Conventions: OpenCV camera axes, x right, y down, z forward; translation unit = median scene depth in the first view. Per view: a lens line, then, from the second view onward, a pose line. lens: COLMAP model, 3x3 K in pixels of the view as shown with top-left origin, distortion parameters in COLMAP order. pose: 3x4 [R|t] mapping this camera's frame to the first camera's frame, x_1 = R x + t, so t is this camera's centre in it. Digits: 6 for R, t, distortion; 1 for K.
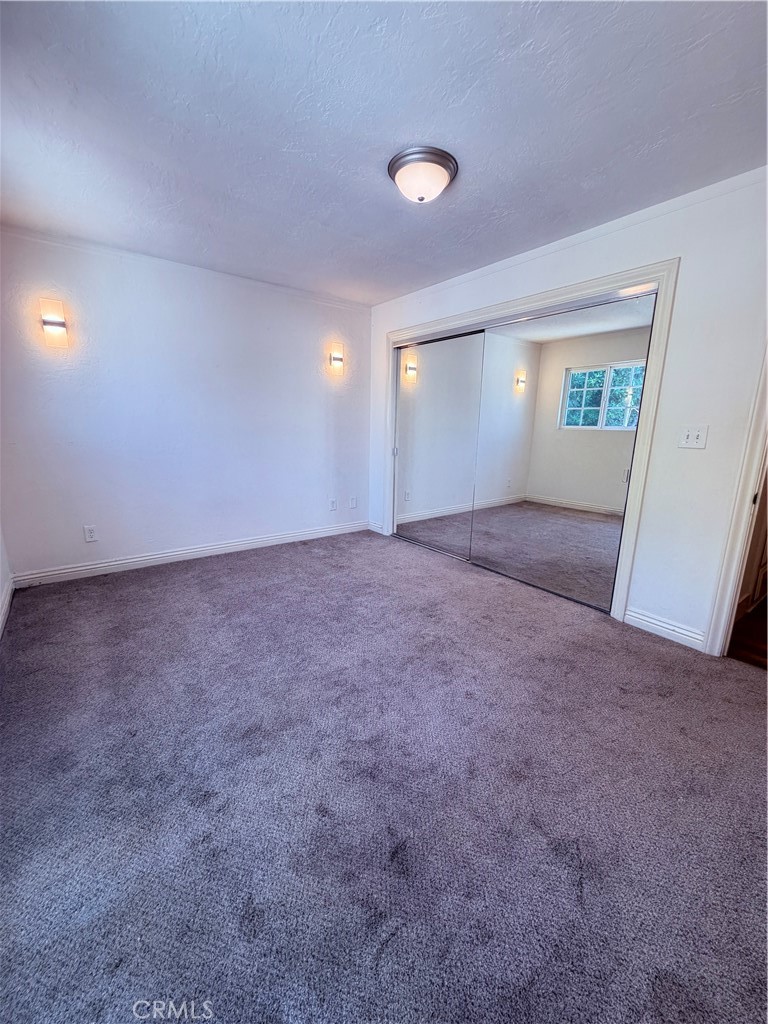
lens RADIAL K [[407.7, 0, 383.9], [0, 407.7, 510.9], [0, 0, 1]] dist [0.002641, -0.000637]
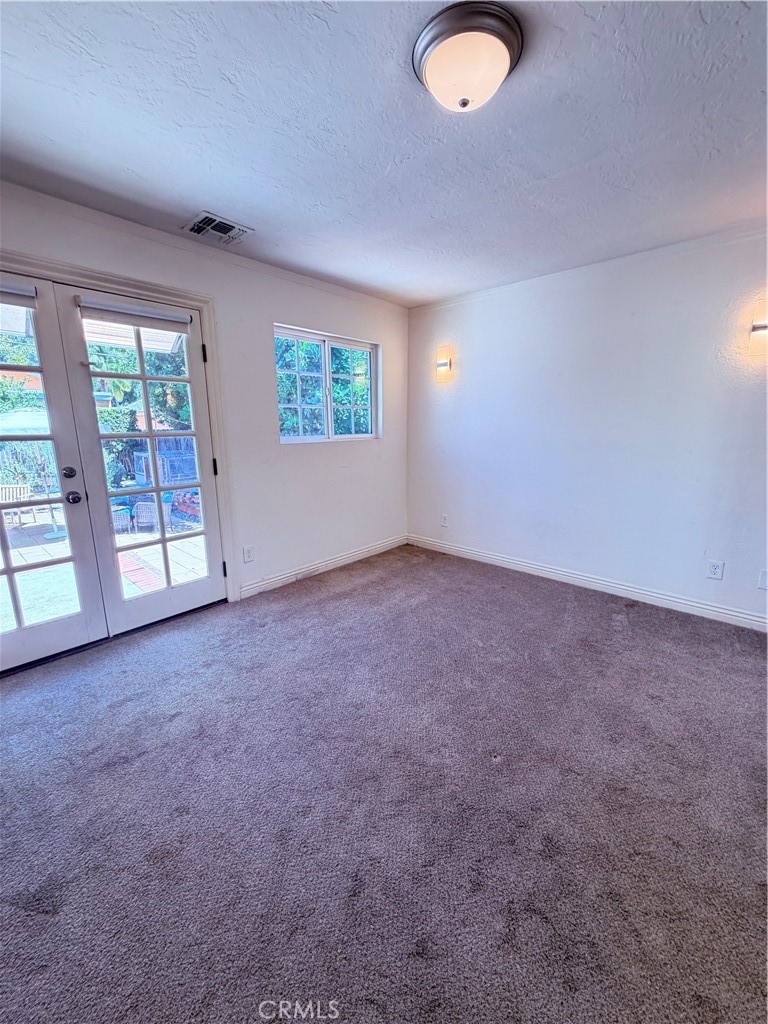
lens RADIAL K [[407.7, 0, 384.3], [0, 407.7, 511.1], [0, 0, 1]] dist [0.002641, -0.000637]
pose [[0.179570, 0.188150, -0.965585, 0.625281], [-0.200764, 0.967891, 0.151263, -0.163129], [0.963041, 0.166692, 0.211578, 0.652206]]
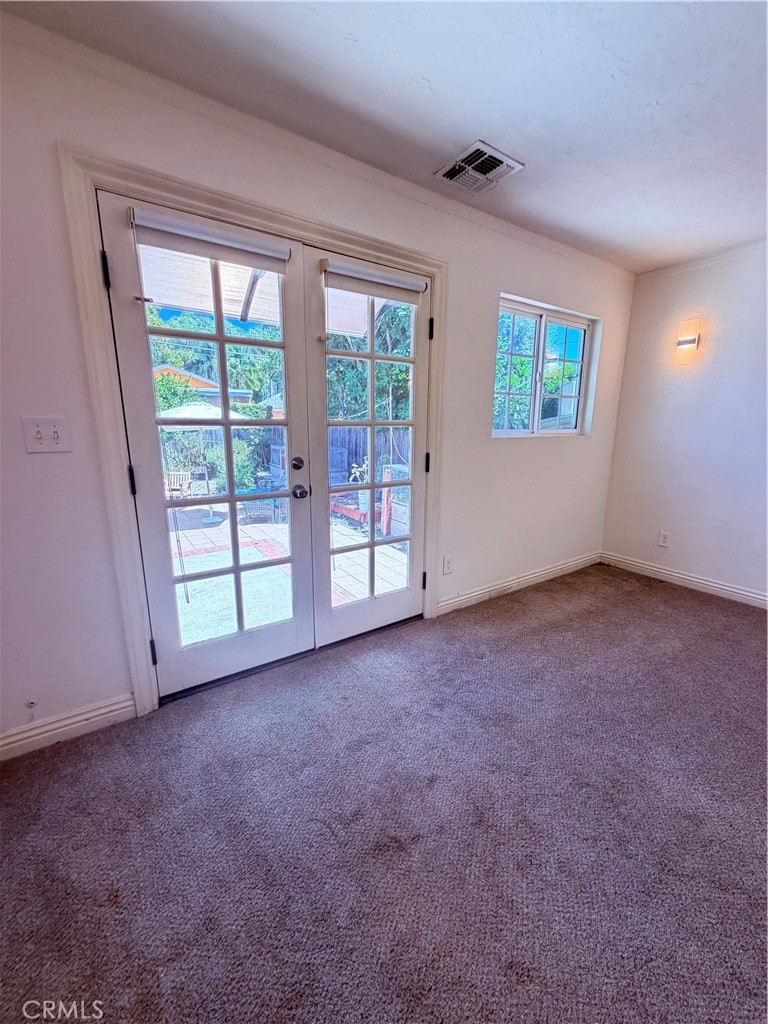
lens RADIAL K [[407.7, 0, 384.8], [0, 407.7, 511.0], [0, 0, 1]] dist [0.002641, -0.000637]
pose [[-0.056556, 0.193836, -0.979402, 0.411122], [-0.220297, 0.954372, 0.201603, -0.081585], [0.973792, 0.227161, -0.011273, 0.364793]]
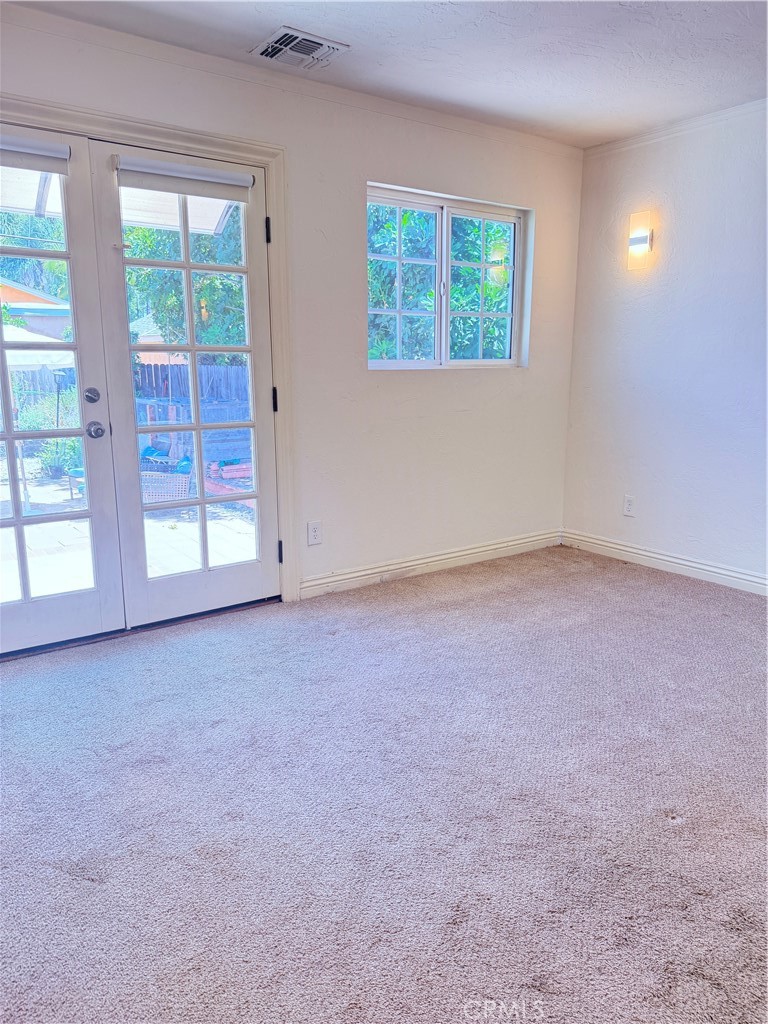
lens RADIAL K [[722.0, 0, 384.5], [0, 722.0, 514.4], [0, 0, 1]] dist [0.044407, -0.057974]
pose [[-0.023480, 0.188379, -0.981816, 0.799166], [-0.212509, 0.958702, 0.189027, -0.110529], [0.976877, 0.213083, 0.017522, 0.645518]]
